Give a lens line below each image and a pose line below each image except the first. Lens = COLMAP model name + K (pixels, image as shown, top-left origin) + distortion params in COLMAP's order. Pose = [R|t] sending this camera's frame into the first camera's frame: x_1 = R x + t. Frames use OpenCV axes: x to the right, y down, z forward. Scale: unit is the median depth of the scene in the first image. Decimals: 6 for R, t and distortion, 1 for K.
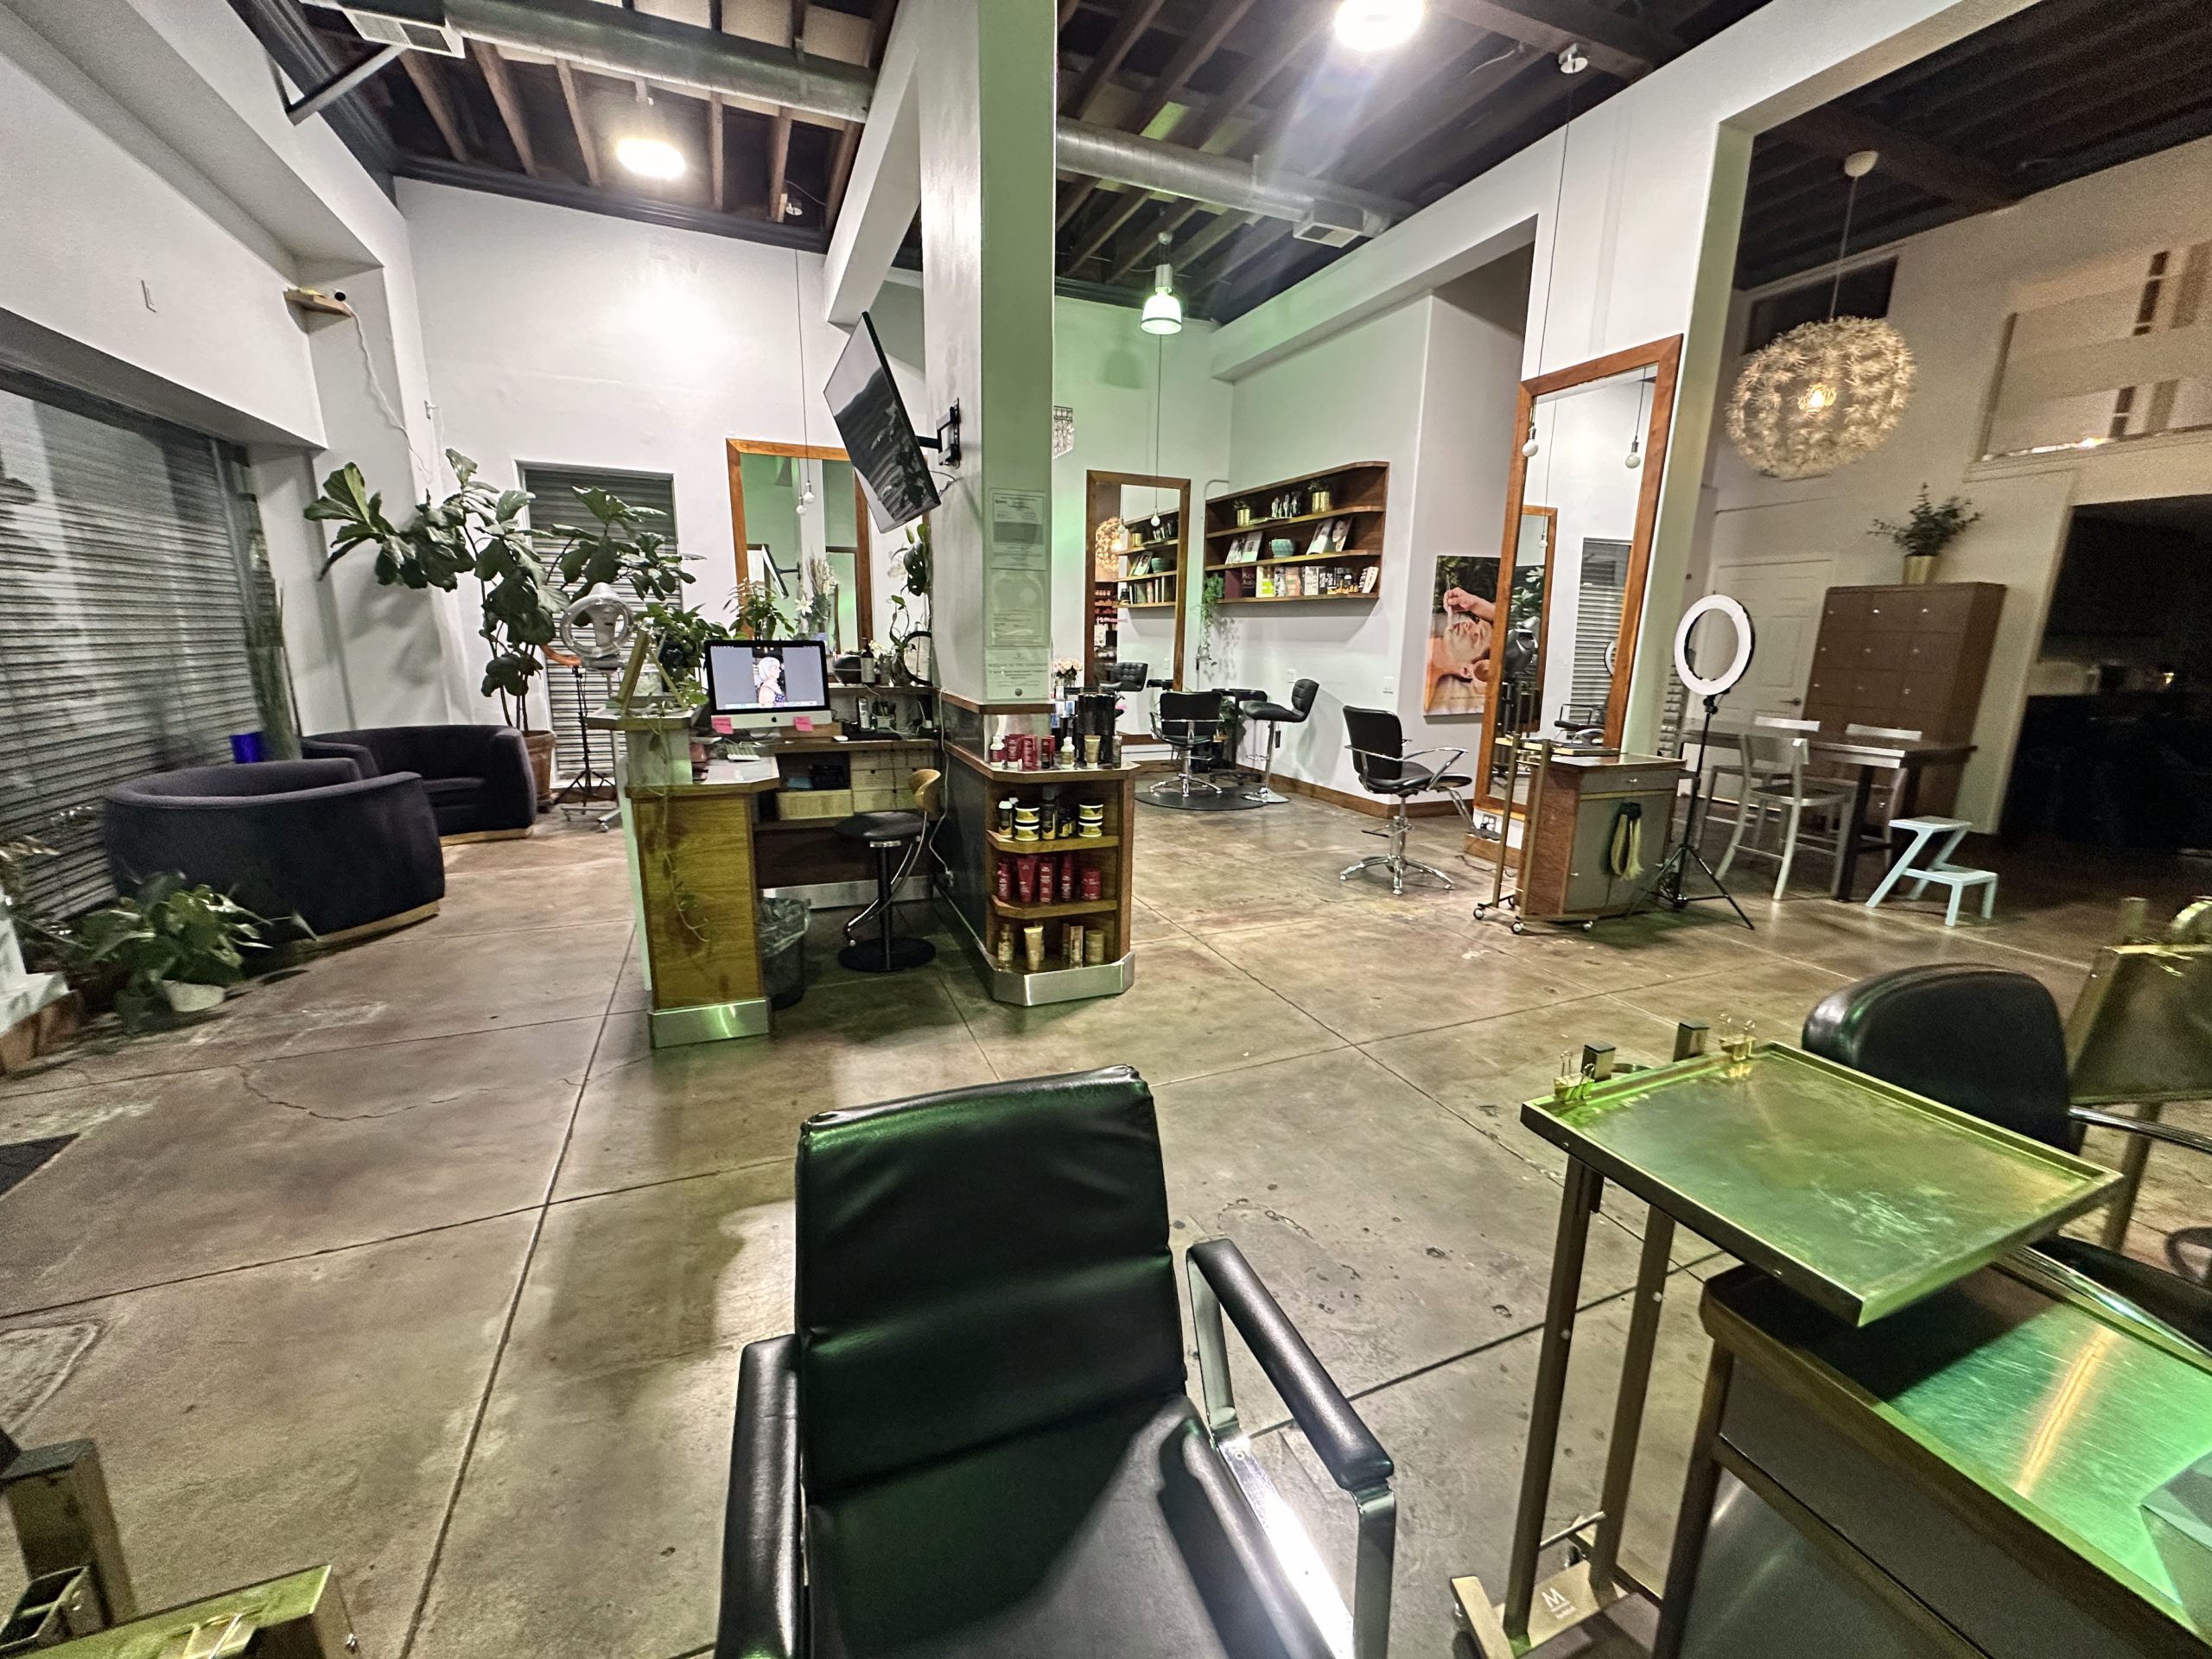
lens RADIAL K [[882.5, 0, 1117.4], [0, 882.5, 823.1], [0, 0, 1]] dist [0.000612, -0.000030]
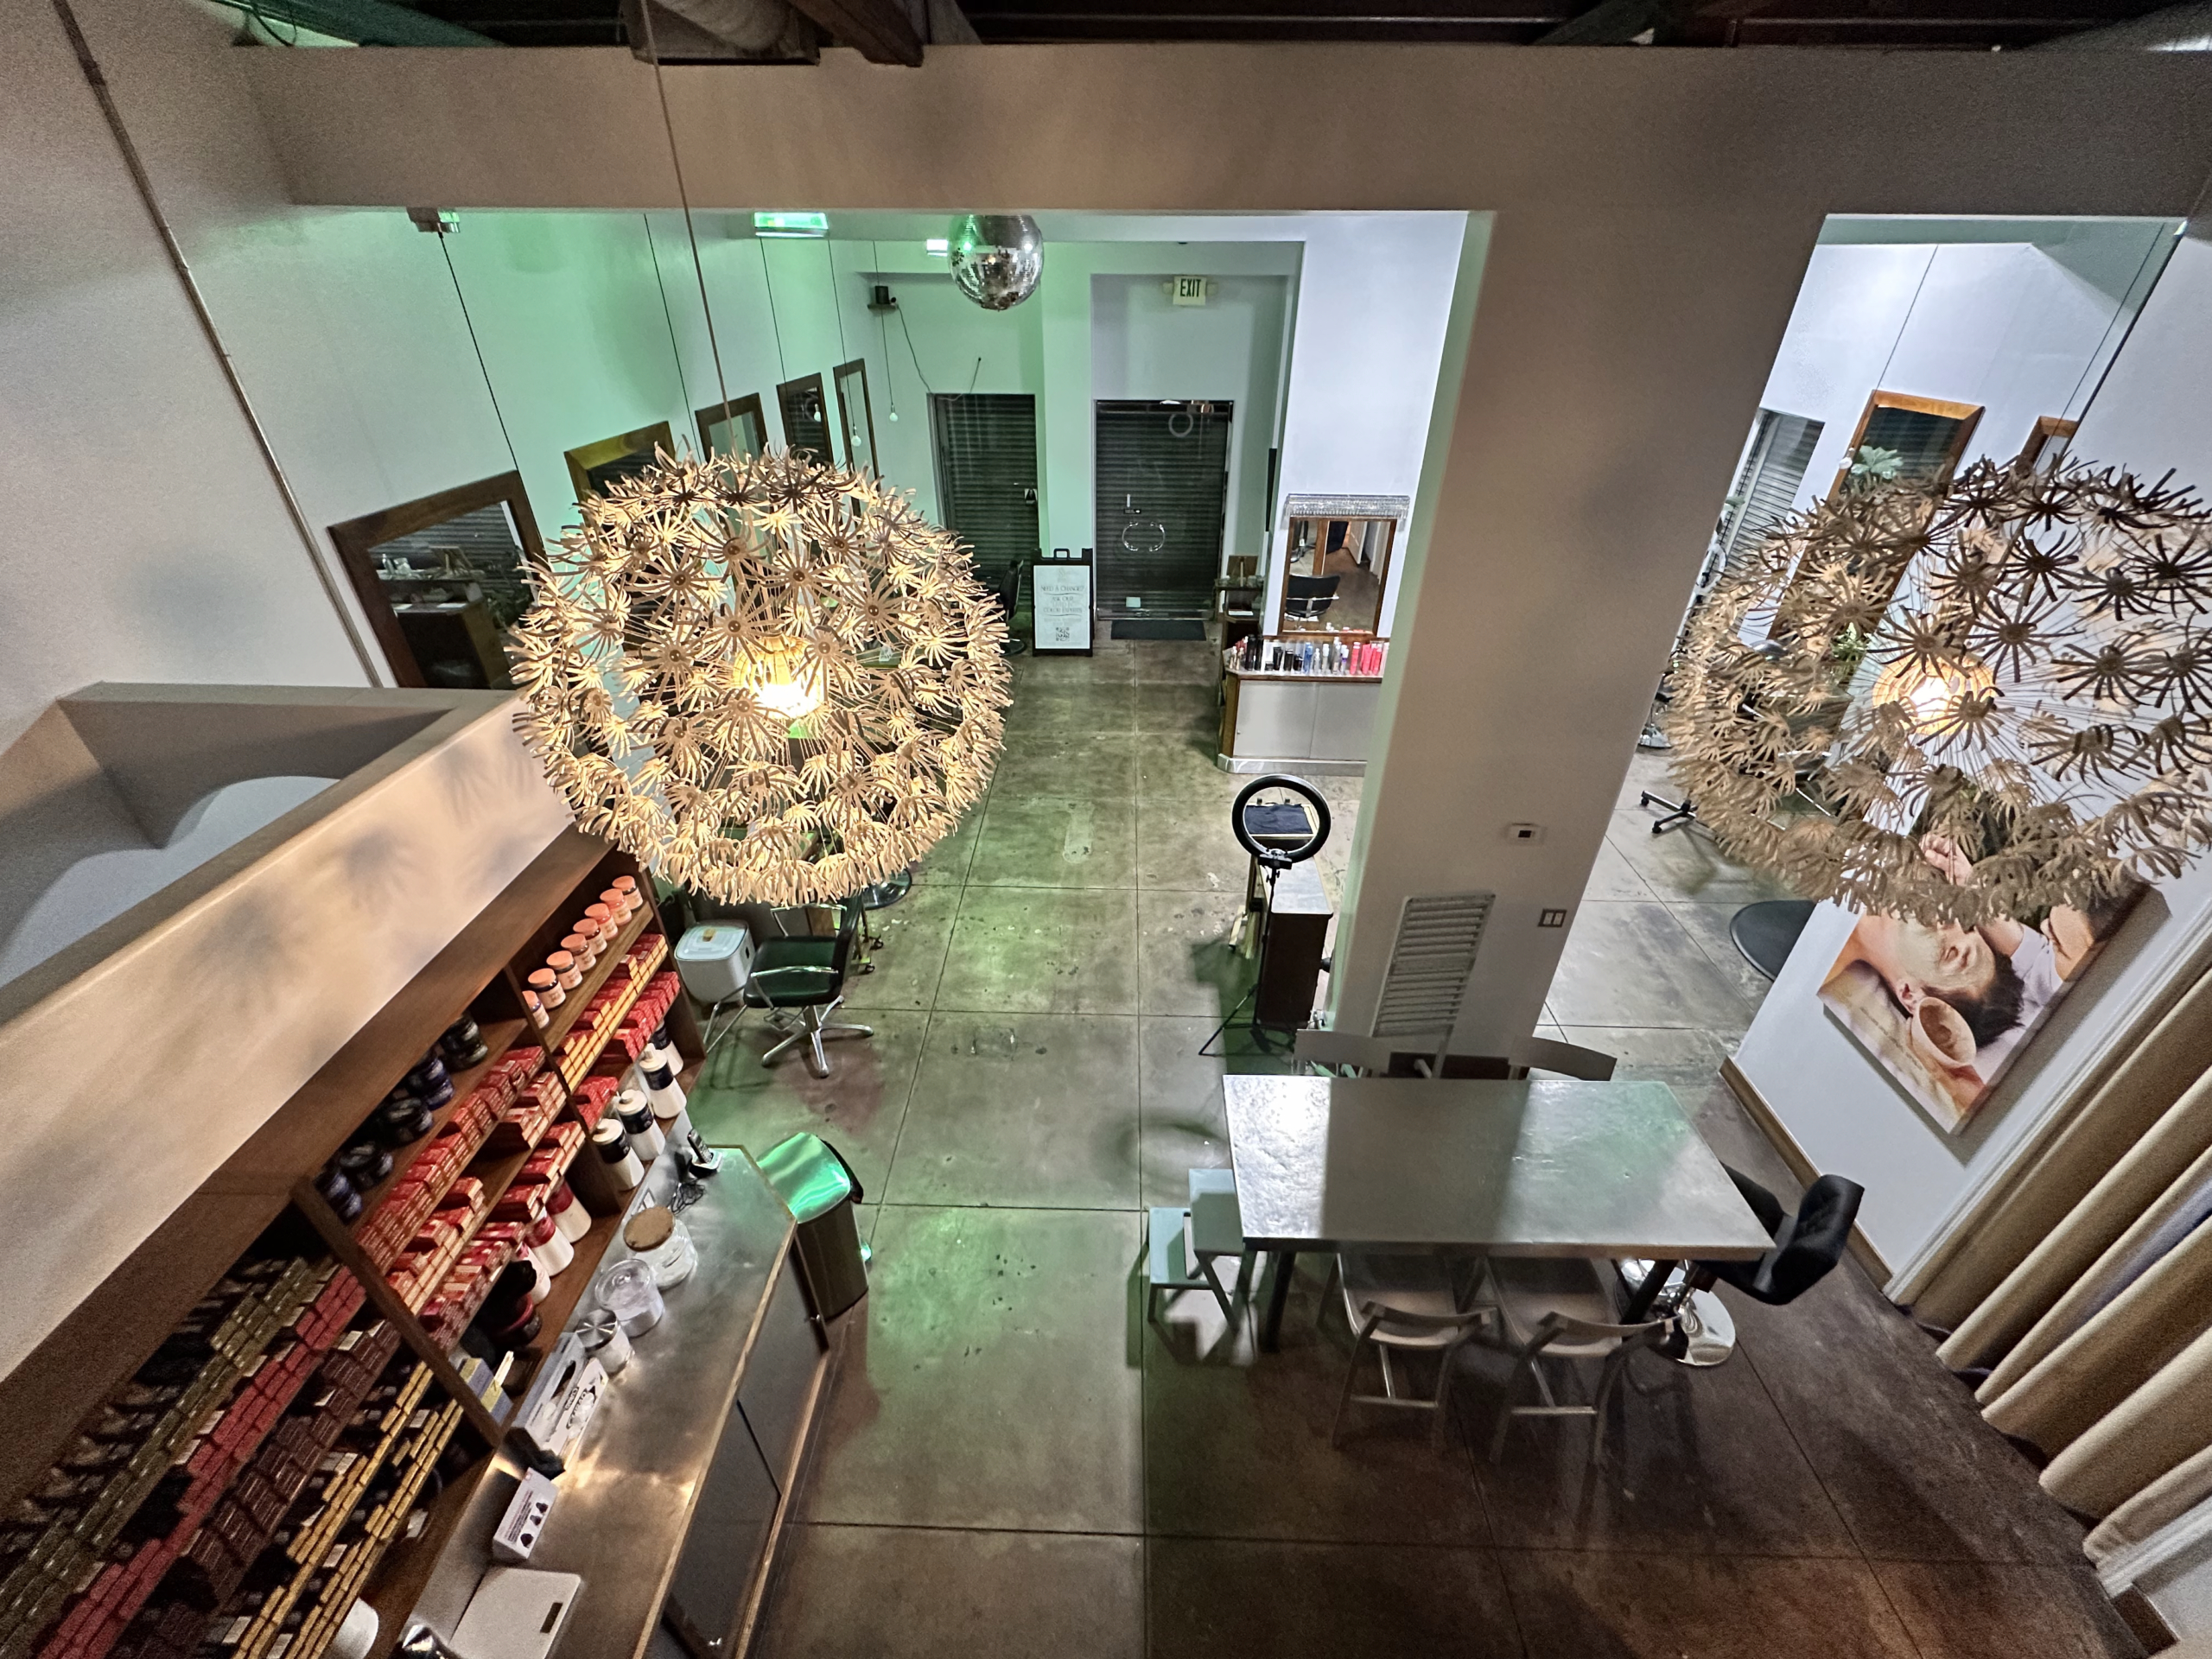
lens RADIAL K [[882.5, 0, 1108.1], [0, 882.5, 830.5], [0, 0, 1]] dist [0.000612, -0.000030]
pose [[-0.412124, 0.473575, -0.778383, 1.158668], [-0.202475, 0.785343, 0.585013, -0.557373], [0.888345, 0.398701, -0.227772, 0.805543]]
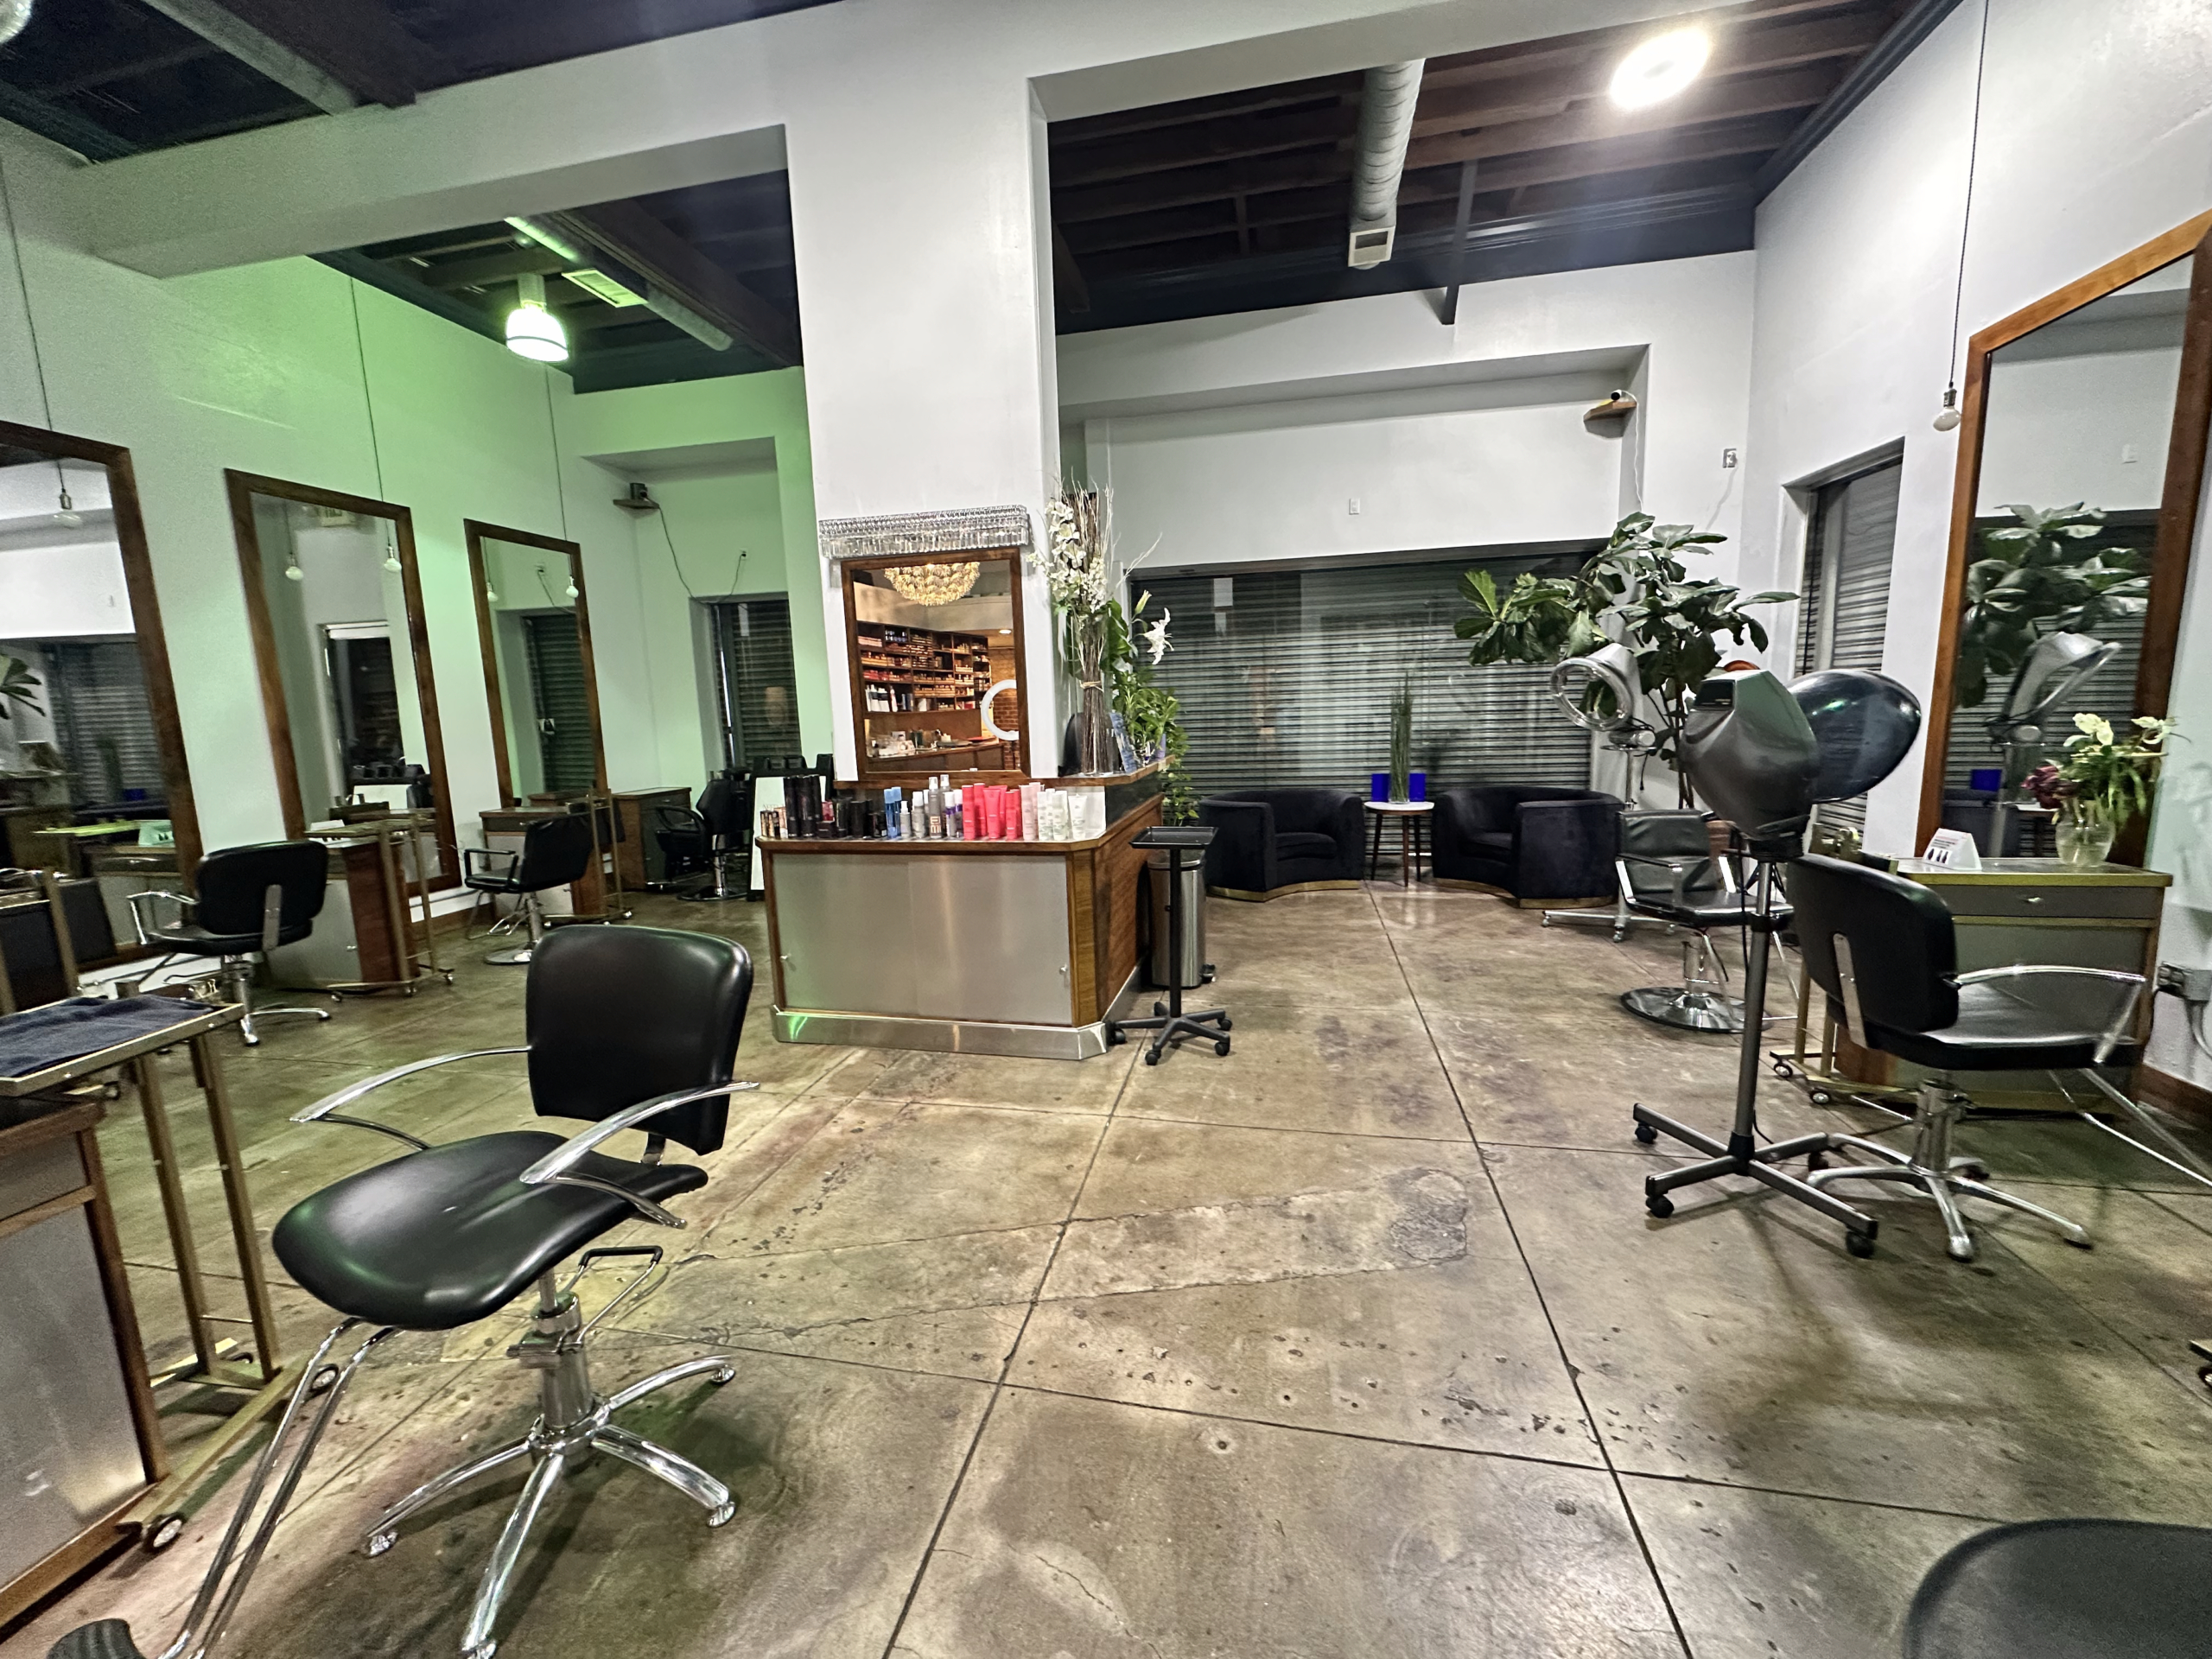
lens RADIAL K [[882.5, 0, 1108.9], [0, 882.5, 825.9], [0, 0, 1]] dist [0.000612, -0.000030]
pose [[-0.568975, 0.118543, -0.813766, 0.401460], [-0.149294, 0.958222, 0.243971, -0.251675], [0.808690, 0.260304, -0.527507, 1.154018]]
